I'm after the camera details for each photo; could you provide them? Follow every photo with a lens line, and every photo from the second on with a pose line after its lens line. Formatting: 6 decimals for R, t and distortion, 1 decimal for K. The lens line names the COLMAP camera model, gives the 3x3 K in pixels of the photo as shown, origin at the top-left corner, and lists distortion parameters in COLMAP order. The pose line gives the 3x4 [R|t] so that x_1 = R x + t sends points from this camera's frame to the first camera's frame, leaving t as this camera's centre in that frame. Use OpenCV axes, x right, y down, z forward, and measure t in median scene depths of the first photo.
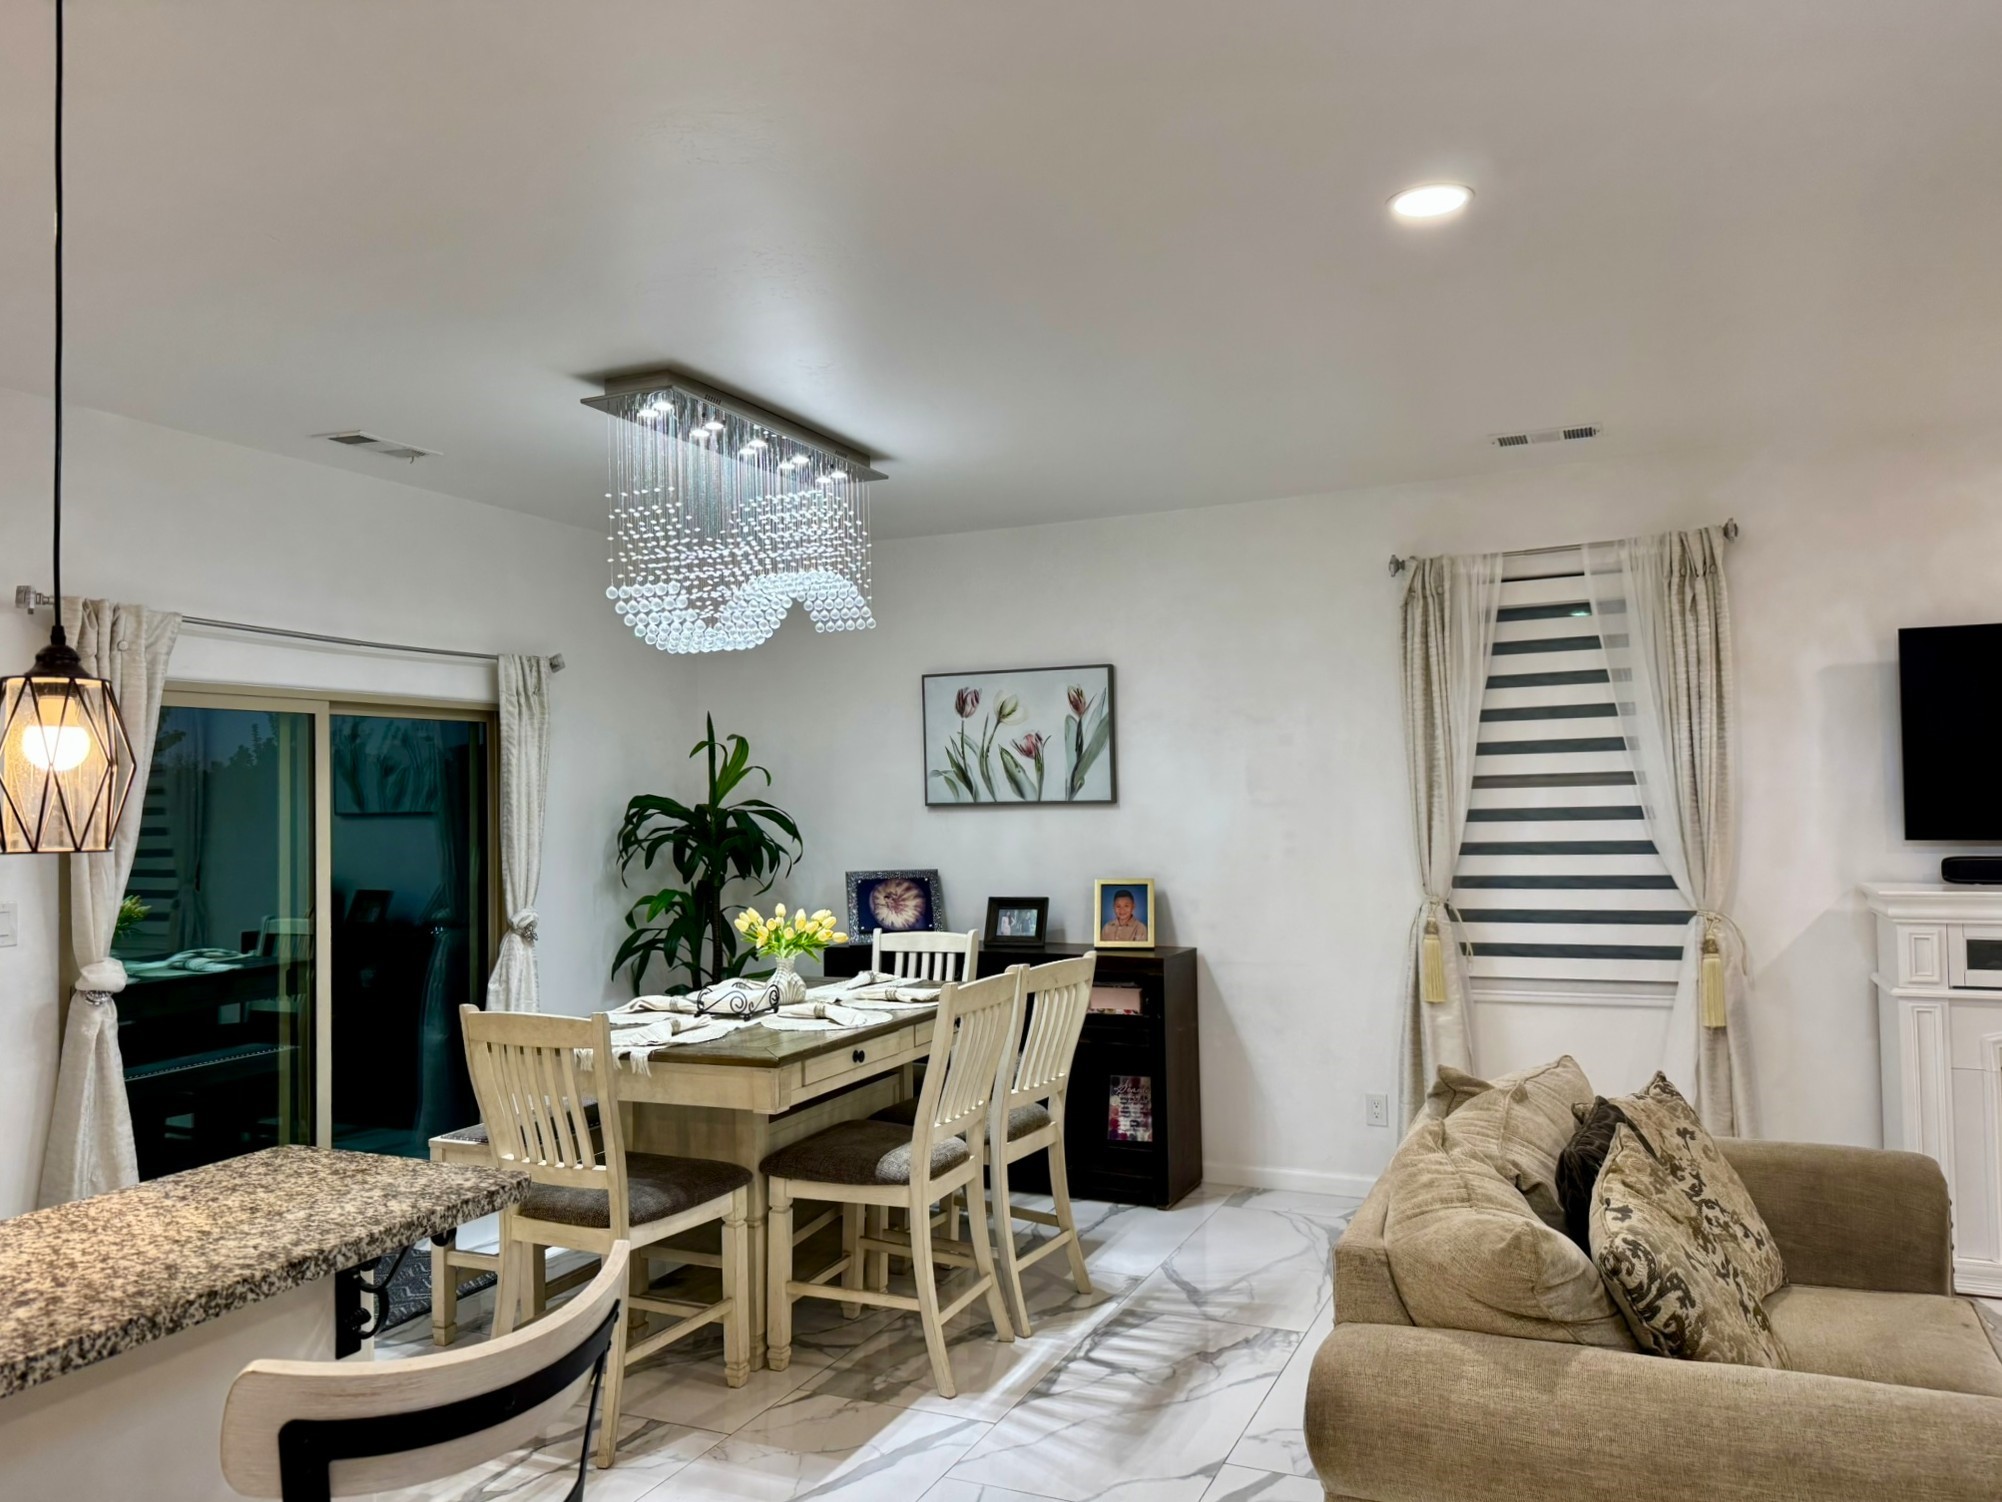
lens RADIAL K [[1452.2, 0, 989.0], [0, 1452.2, 756.2], [0, 0, 1]] dist [0.126507, -0.208544]
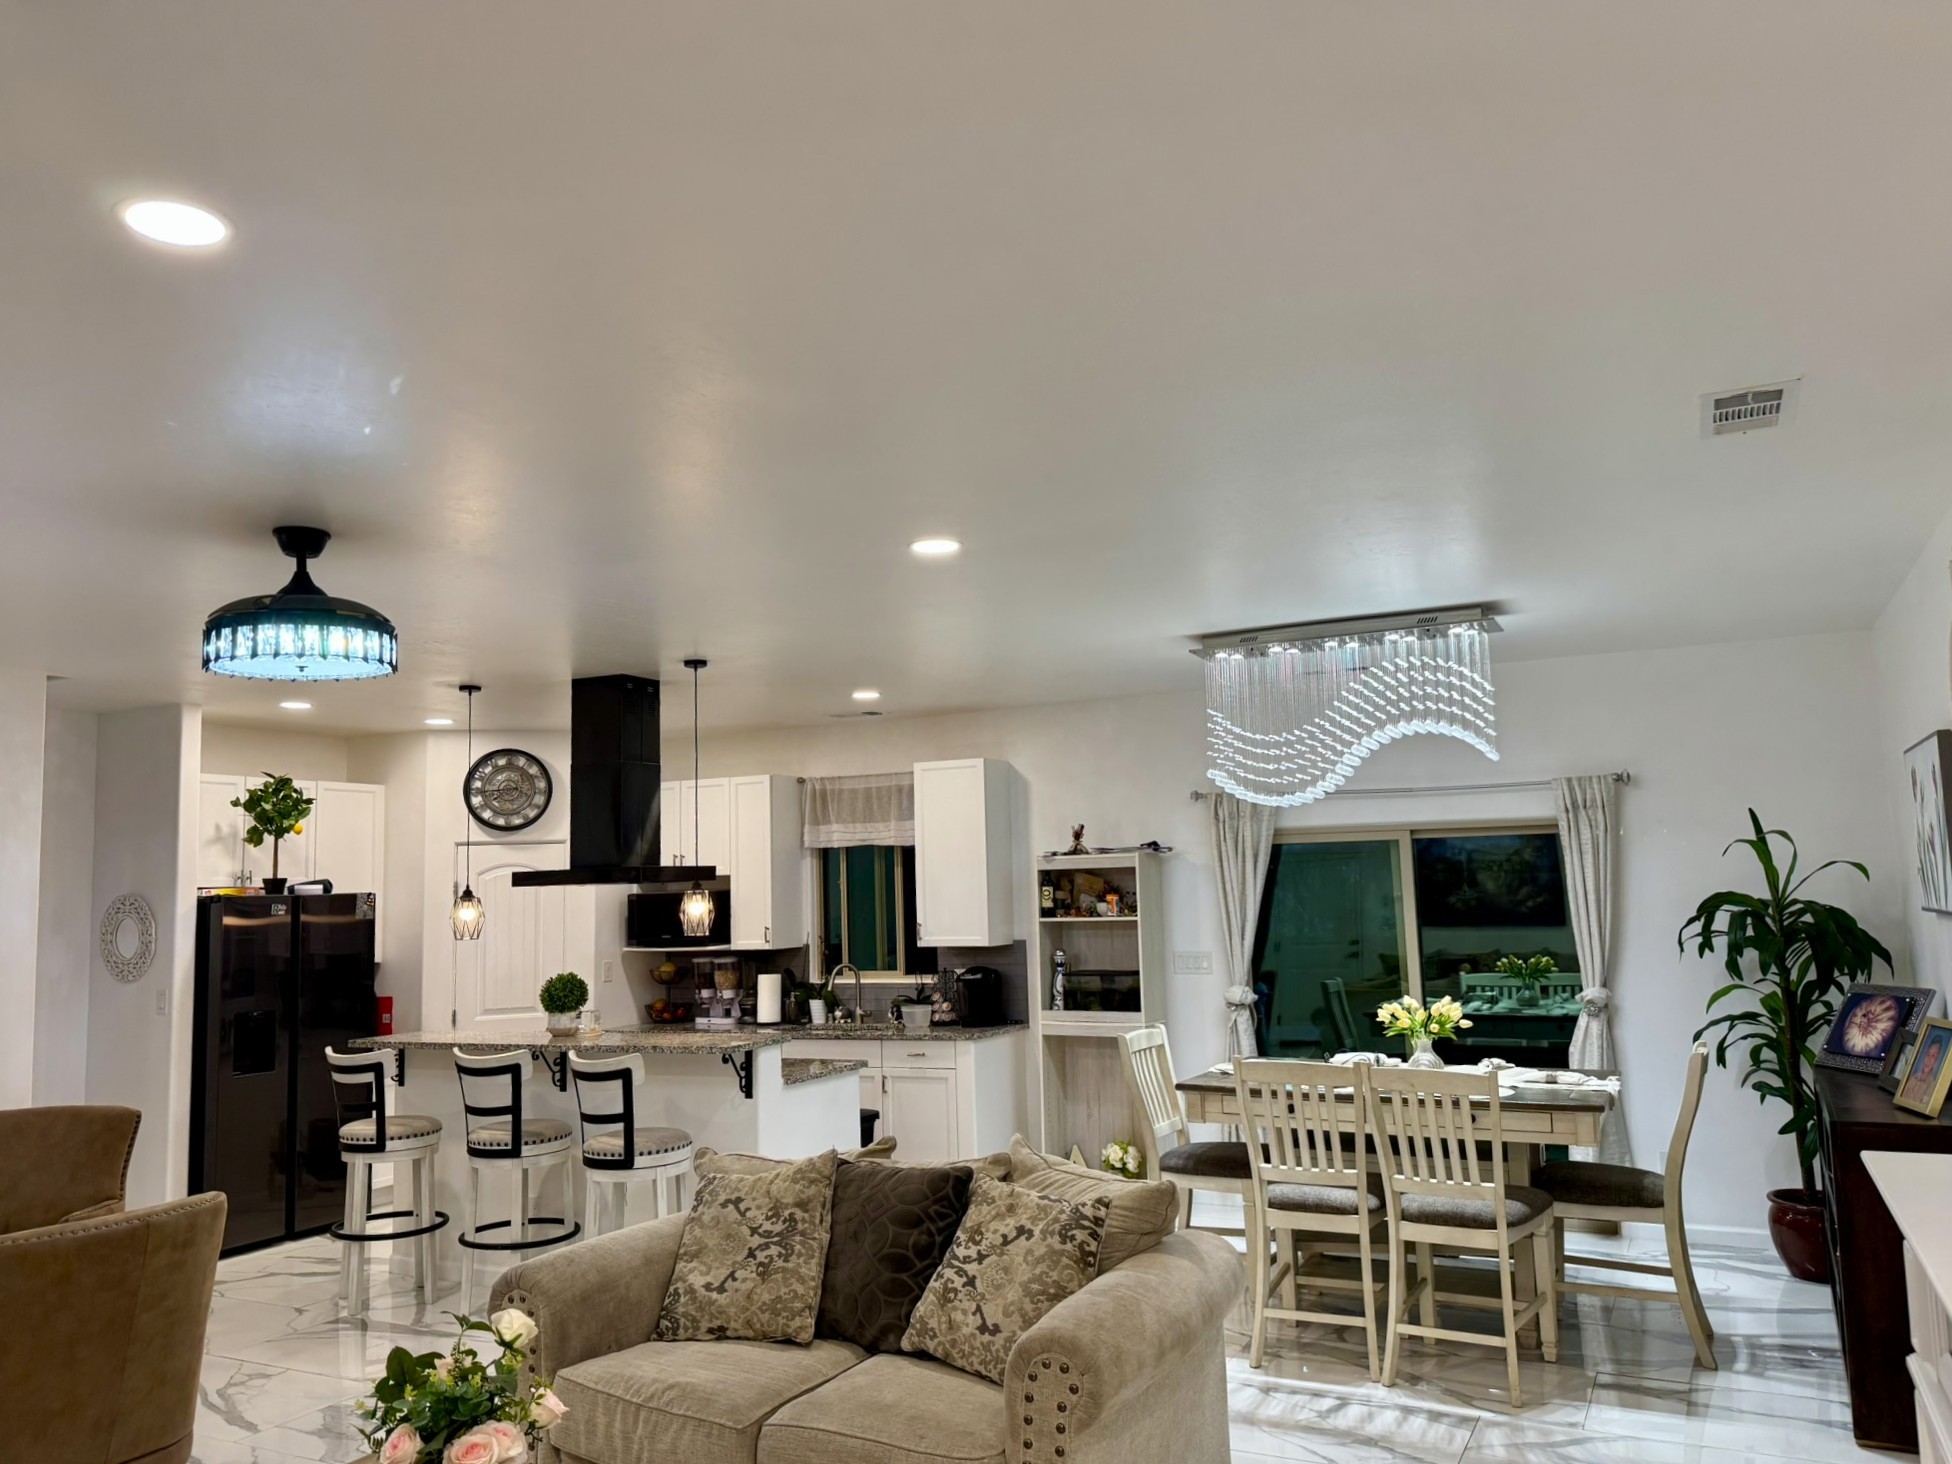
lens RADIAL K [[1419.5, 0, 970.0], [0, 1419.5, 738.8], [0, 0, 1]] dist [0.121161, -0.211303]
pose [[-0.045560, -0.084969, -0.995341, 1.015654], [0.053796, 0.994722, -0.087378, -0.026805], [0.997512, -0.057527, -0.040749, 0.624190]]
